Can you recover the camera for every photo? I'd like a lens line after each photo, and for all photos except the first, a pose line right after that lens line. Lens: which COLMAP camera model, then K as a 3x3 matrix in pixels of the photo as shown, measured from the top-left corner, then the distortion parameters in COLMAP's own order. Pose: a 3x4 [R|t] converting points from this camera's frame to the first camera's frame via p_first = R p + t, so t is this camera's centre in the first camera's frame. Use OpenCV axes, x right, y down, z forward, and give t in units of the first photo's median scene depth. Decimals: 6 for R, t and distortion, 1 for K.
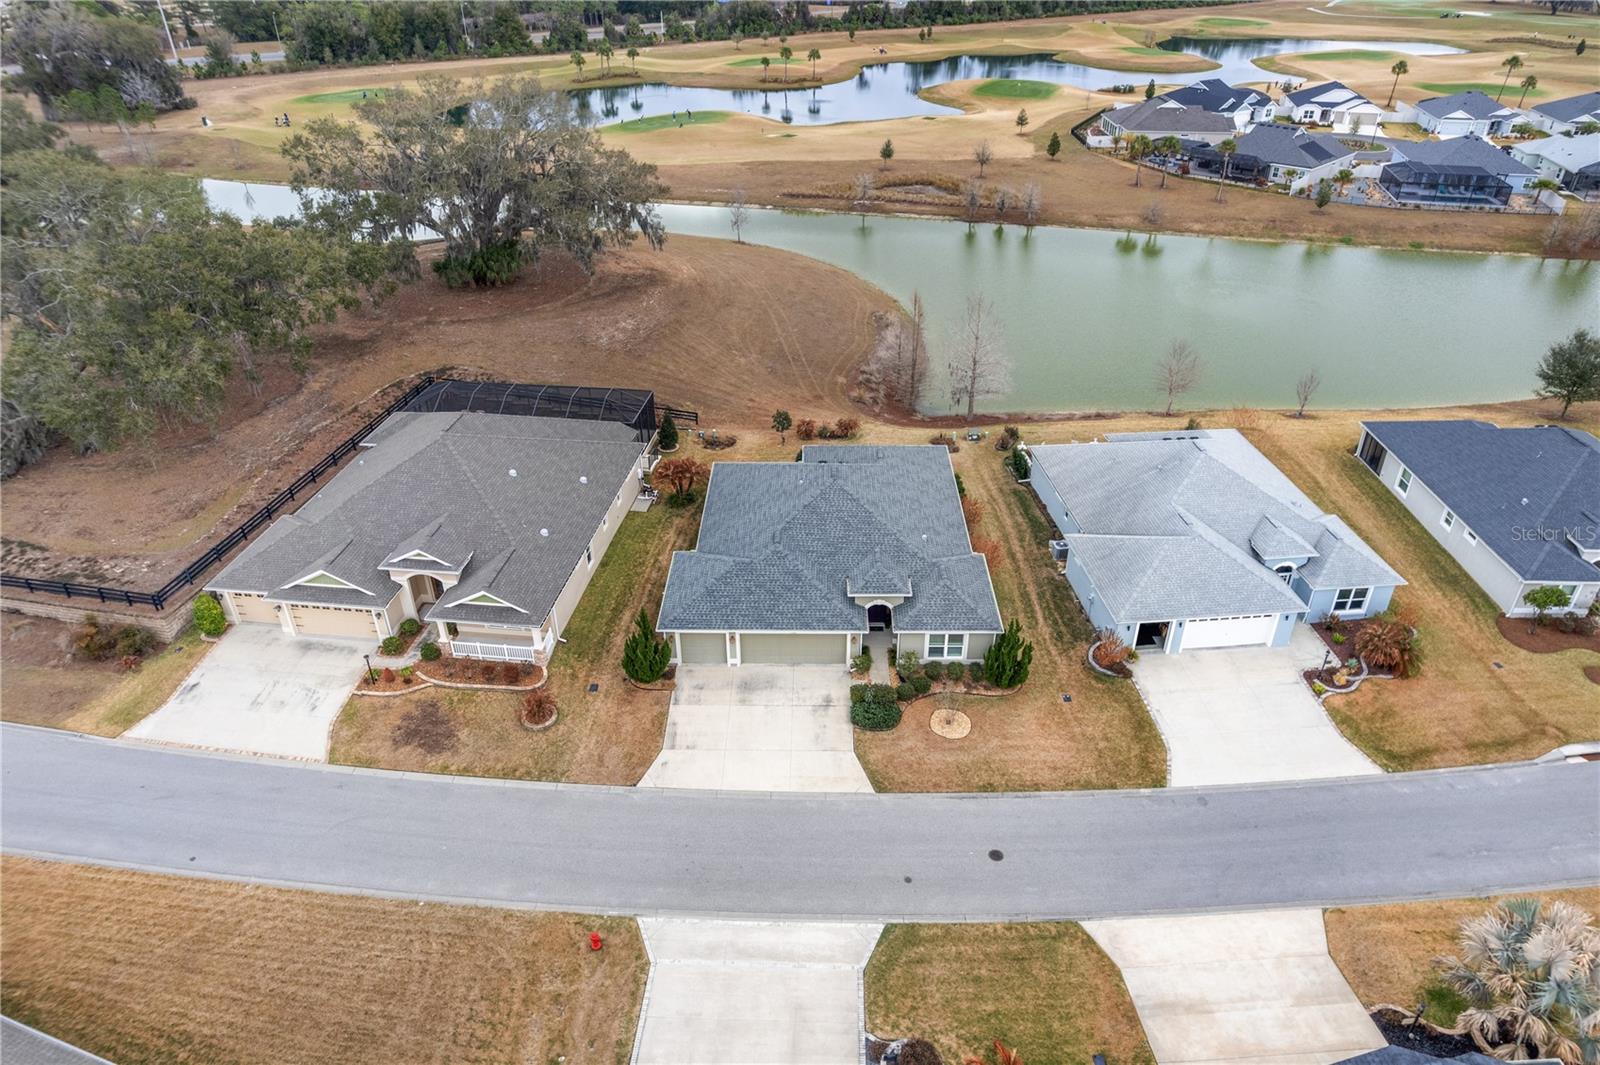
lens RADIAL K [[1027.4, 0, 802.9], [0, 1027.4, 543.2], [0, 0, 1]] dist [-0.082469, 0.074207]
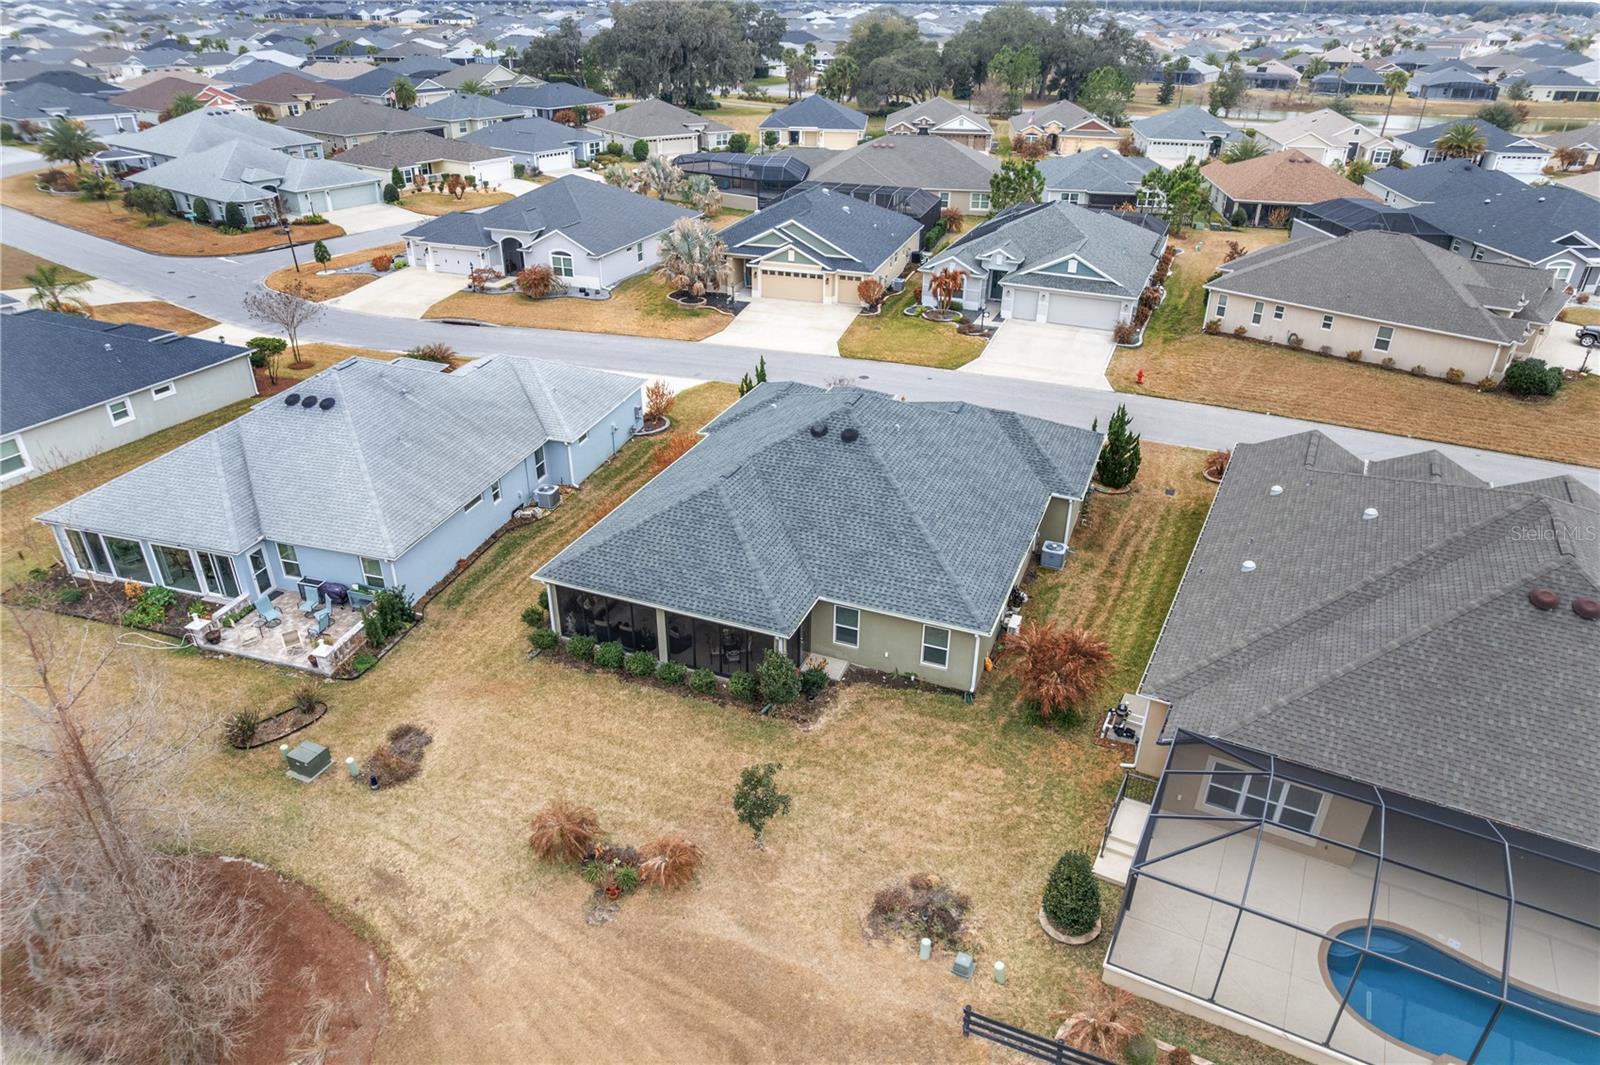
lens RADIAL K [[1027.4, 0, 806.8], [0, 1027.4, 542.0], [0, 0, 1]] dist [-0.082469, 0.074207]
pose [[-0.933766, -0.176377, 0.311403, -0.189610], [0.181011, 0.517864, 0.836093, -0.661489], [-0.308732, 0.837083, -0.451638, 1.531611]]
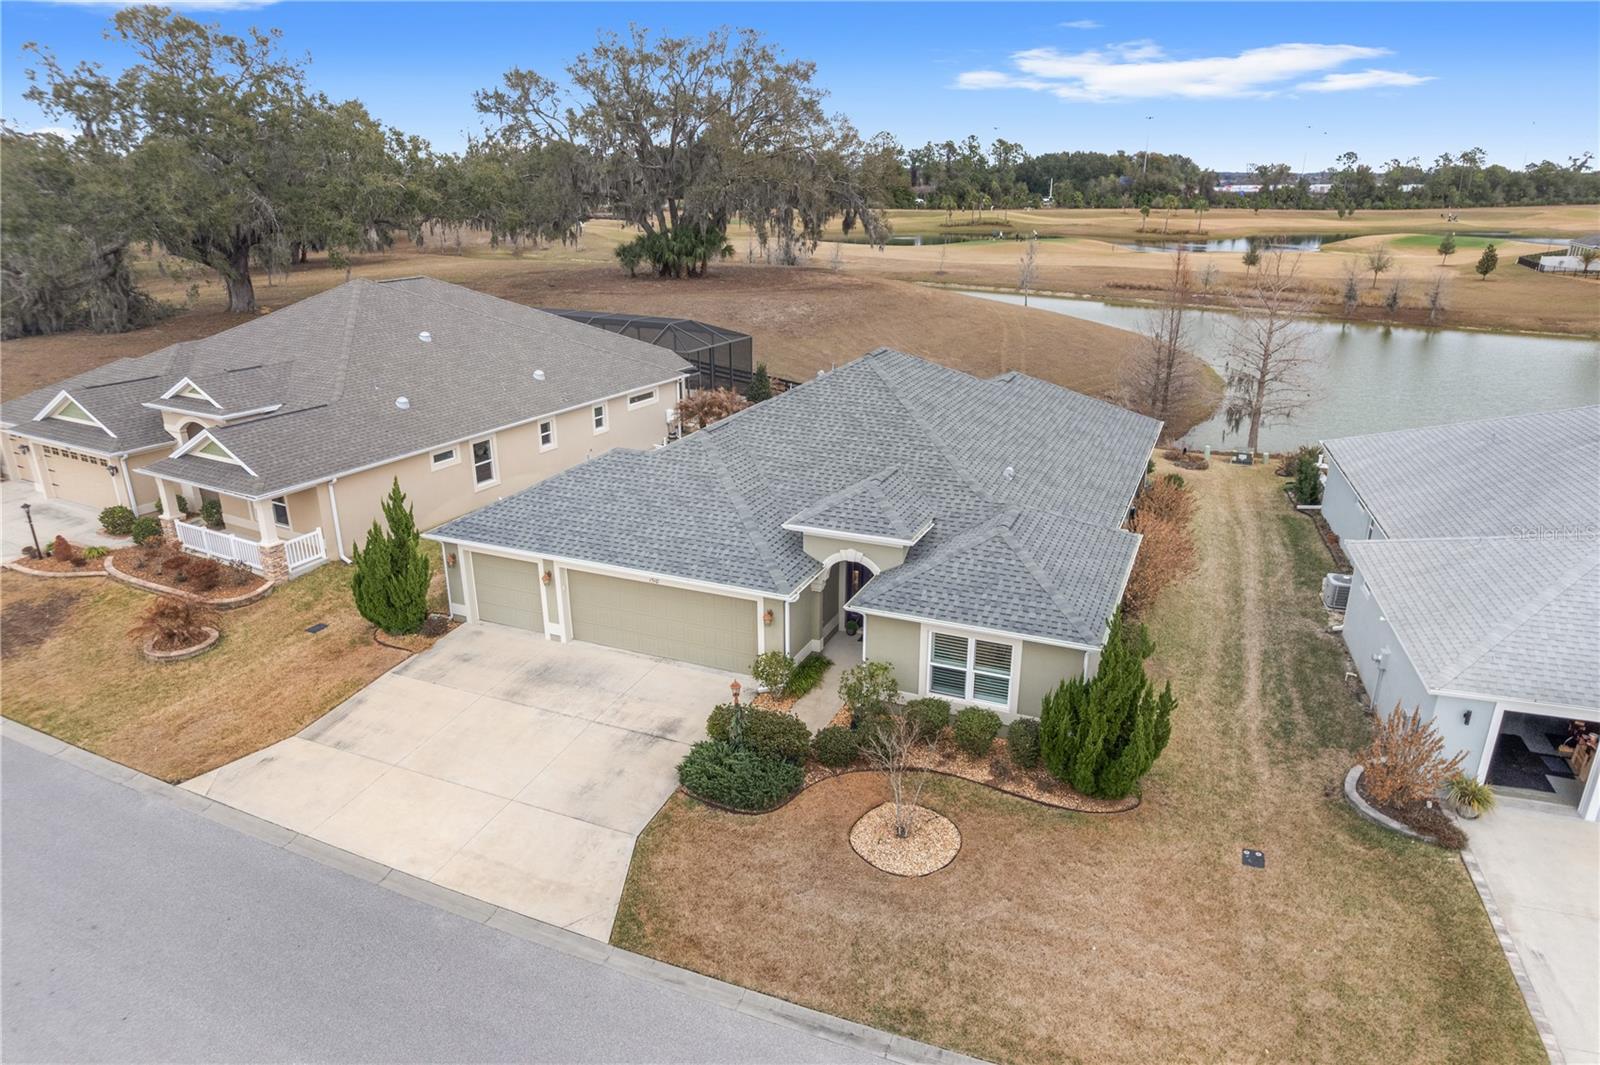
lens RADIAL K [[1027.4, 0, 802.8], [0, 1027.4, 541.7], [0, 0, 1]] dist [-0.082469, 0.074207]
pose [[0.924572, 0.133174, -0.356975, 0.216388], [-0.201058, 0.966388, -0.160220, 0.128578], [0.323639, 0.219908, 0.920271, 0.566139]]
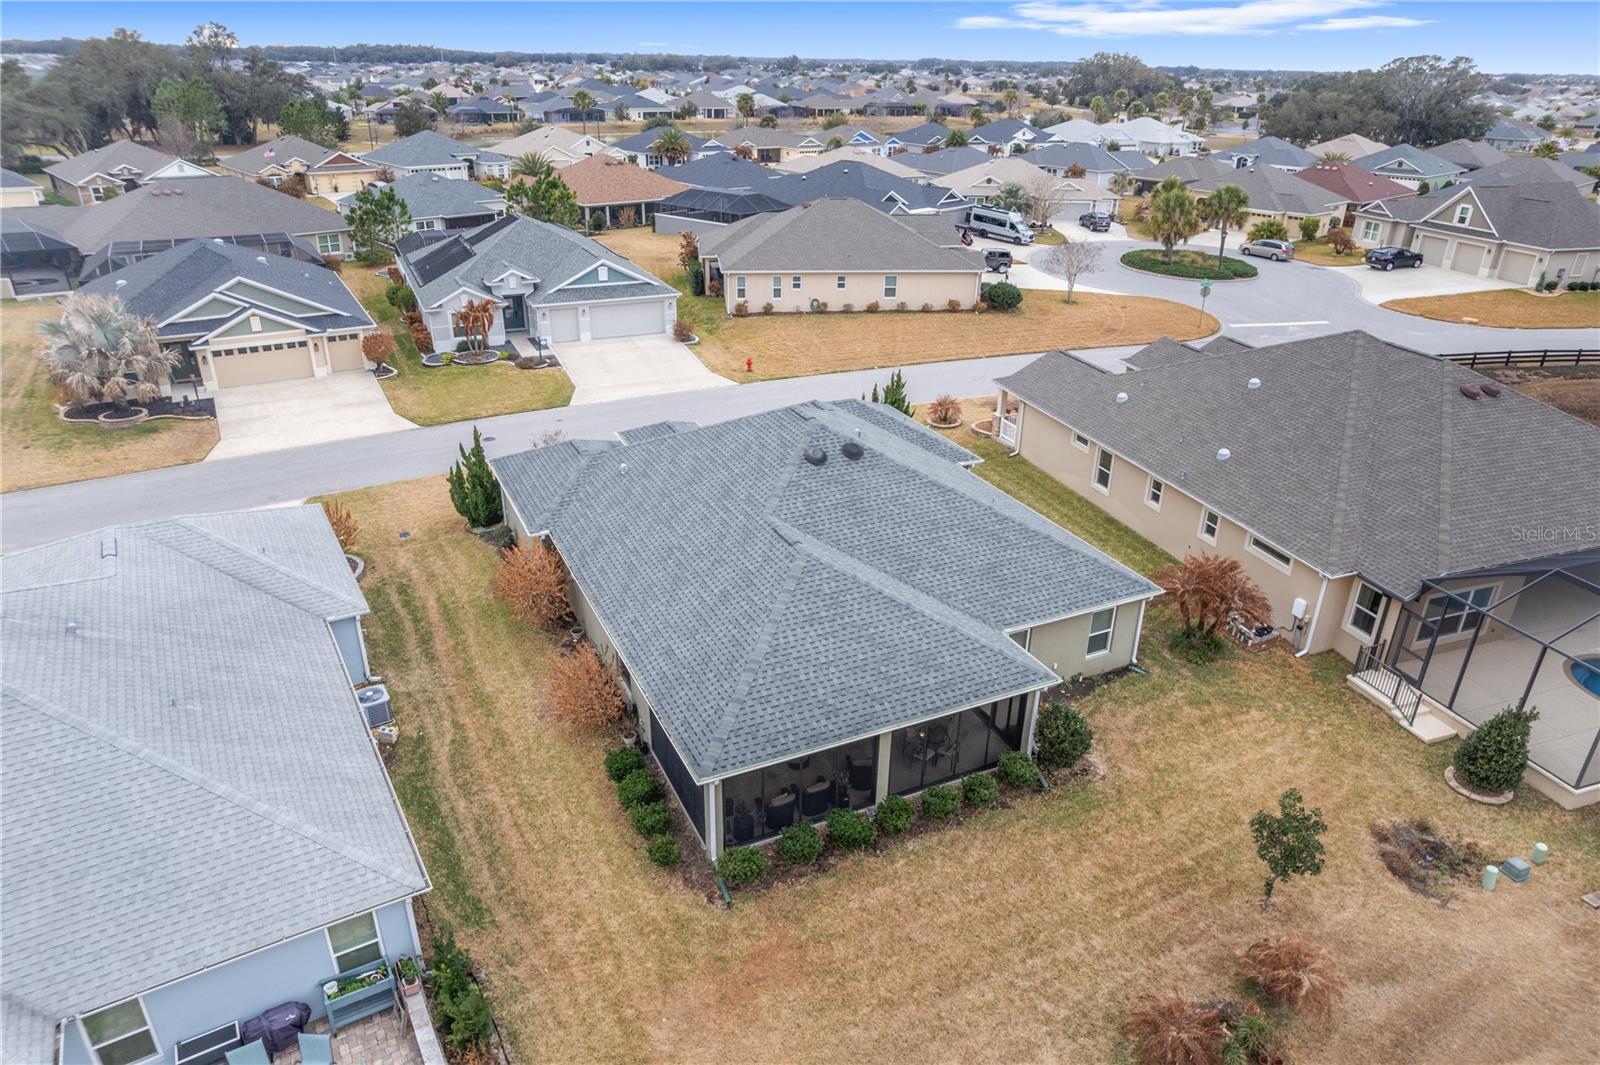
lens RADIAL K [[1027.4, 0, 805.2], [0, 1027.4, 542.1], [0, 0, 1]] dist [-0.082469, 0.074207]
pose [[-0.895136, 0.181603, -0.407127, 0.293504], [-0.244307, 0.564070, 0.788758, -0.513331], [0.372889, 0.805509, -0.460552, 1.431993]]
